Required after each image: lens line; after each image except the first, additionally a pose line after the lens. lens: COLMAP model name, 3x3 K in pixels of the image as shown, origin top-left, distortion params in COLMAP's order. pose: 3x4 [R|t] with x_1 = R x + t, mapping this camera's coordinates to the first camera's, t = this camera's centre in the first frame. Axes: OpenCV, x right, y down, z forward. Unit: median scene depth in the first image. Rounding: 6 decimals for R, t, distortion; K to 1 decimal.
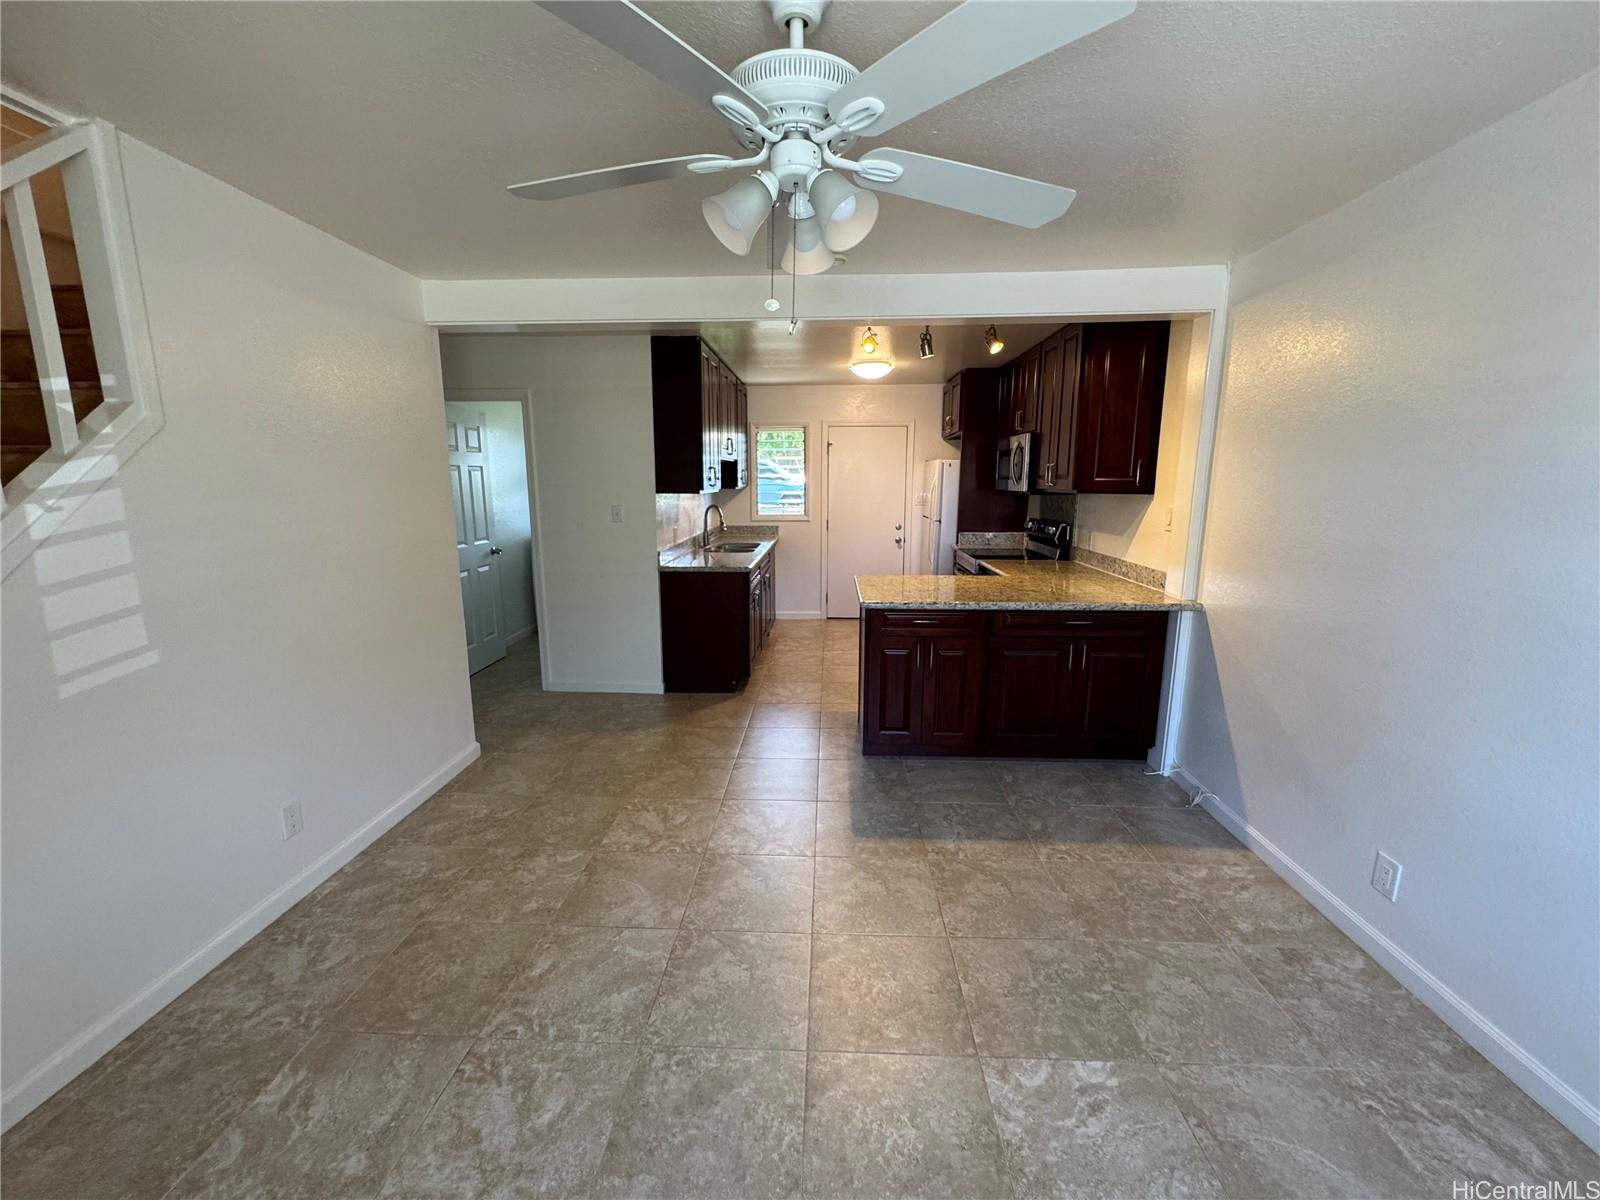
lens RADIAL K [[641.5, 0, 802.1], [0, 641.5, 587.8], [0, 0, 1]] dist [-0.000177, 0.000412]
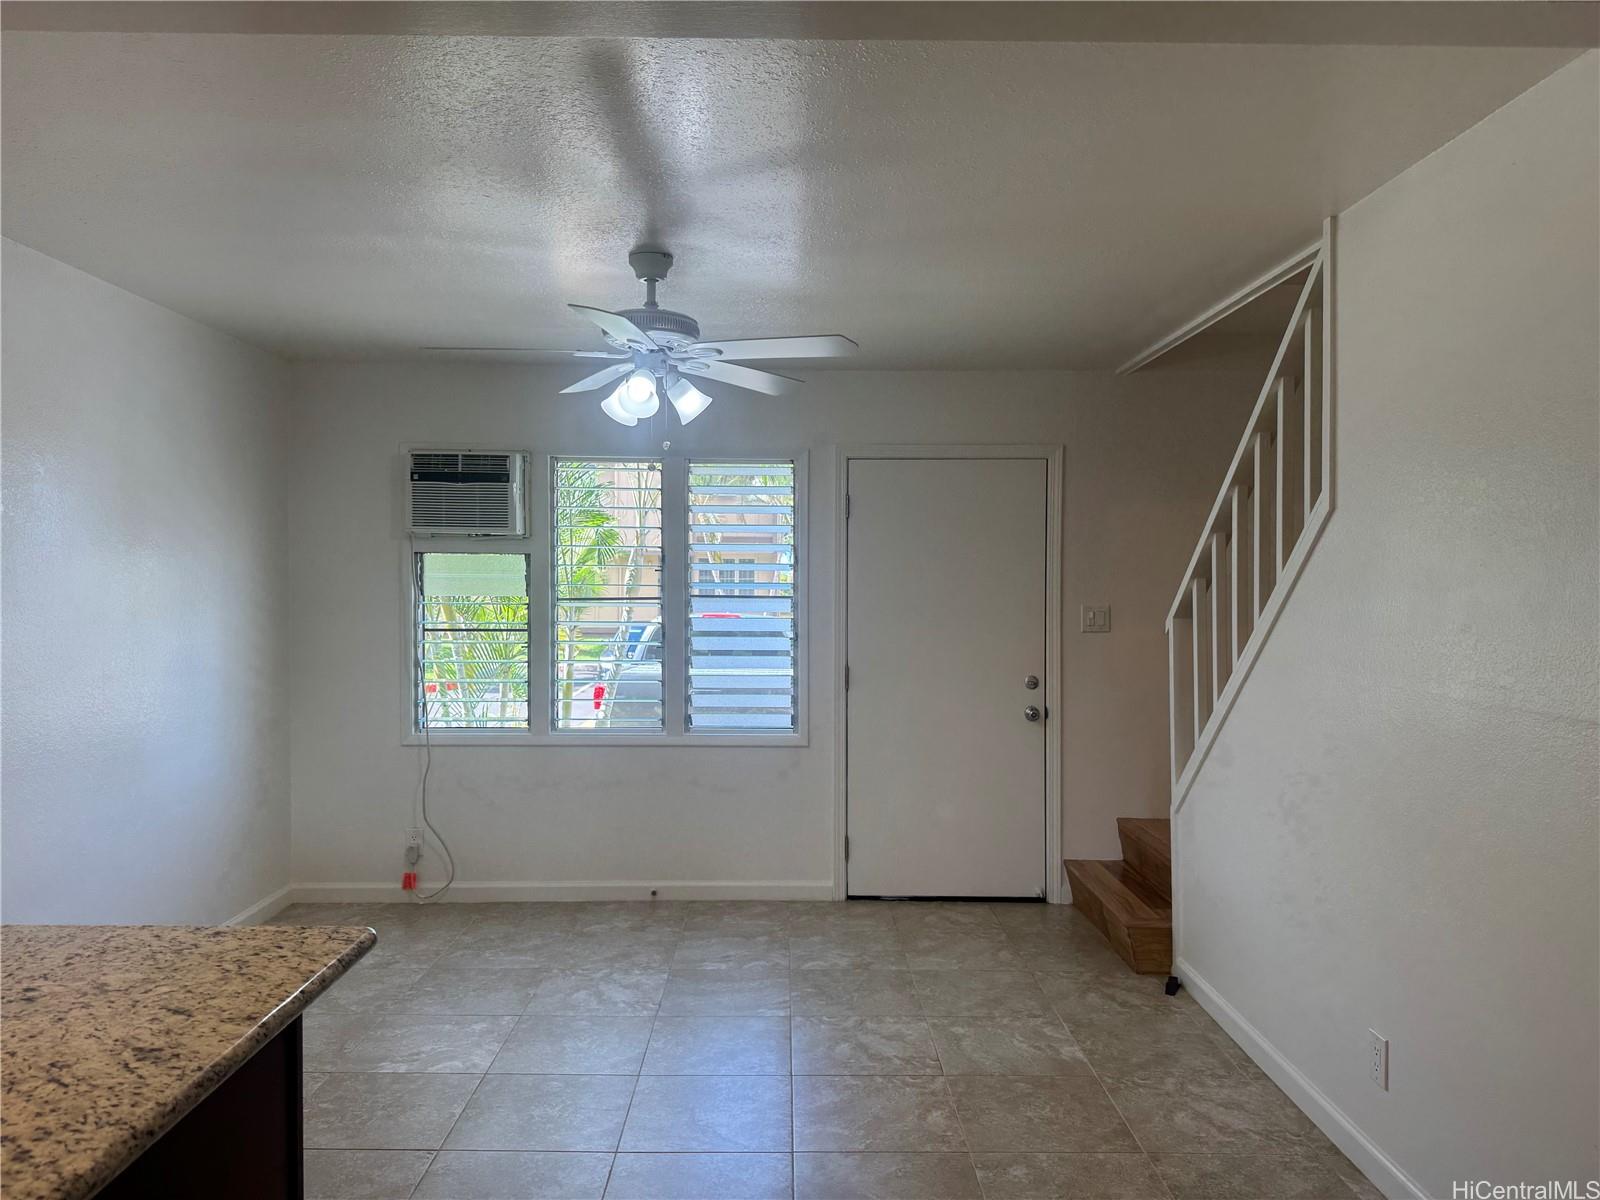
lens RADIAL K [[1124.7, 0, 790.0], [0, 1124.7, 601.8], [0, 0, 1]] dist [0.048219, -0.056587]
pose [[-0.998646, -0.004065, -0.051871, -0.065291], [-0.013687, 0.982353, 0.186533, -0.198427], [0.050198, 0.186990, -0.981078, 1.233691]]
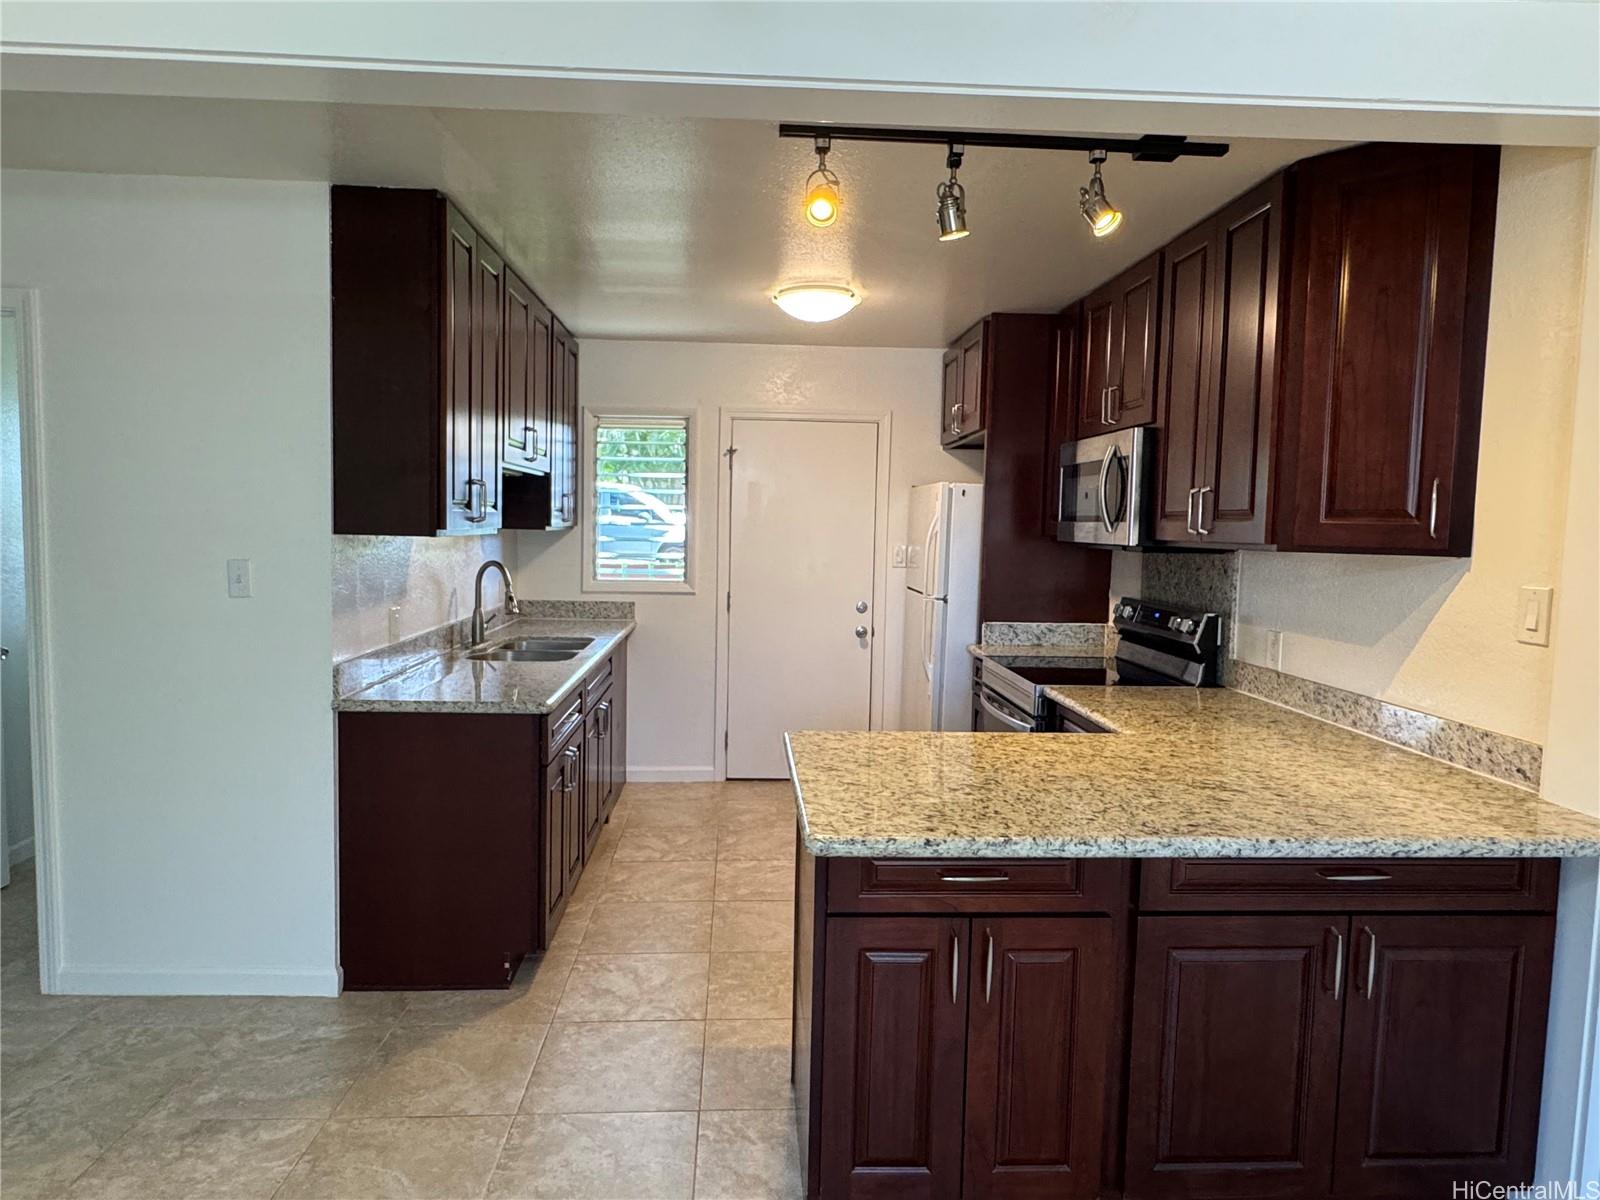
lens RADIAL K [[972.7, 0, 789.6], [0, 972.7, 590.4], [0, 0, 1]] dist [-0.003353, 0.003959]
pose [[0.995262, 0.013778, 0.096247, 0.022970], [-0.004301, 0.995179, -0.097984, -0.053998], [-0.097133, 0.097106, 0.990523, 0.374995]]
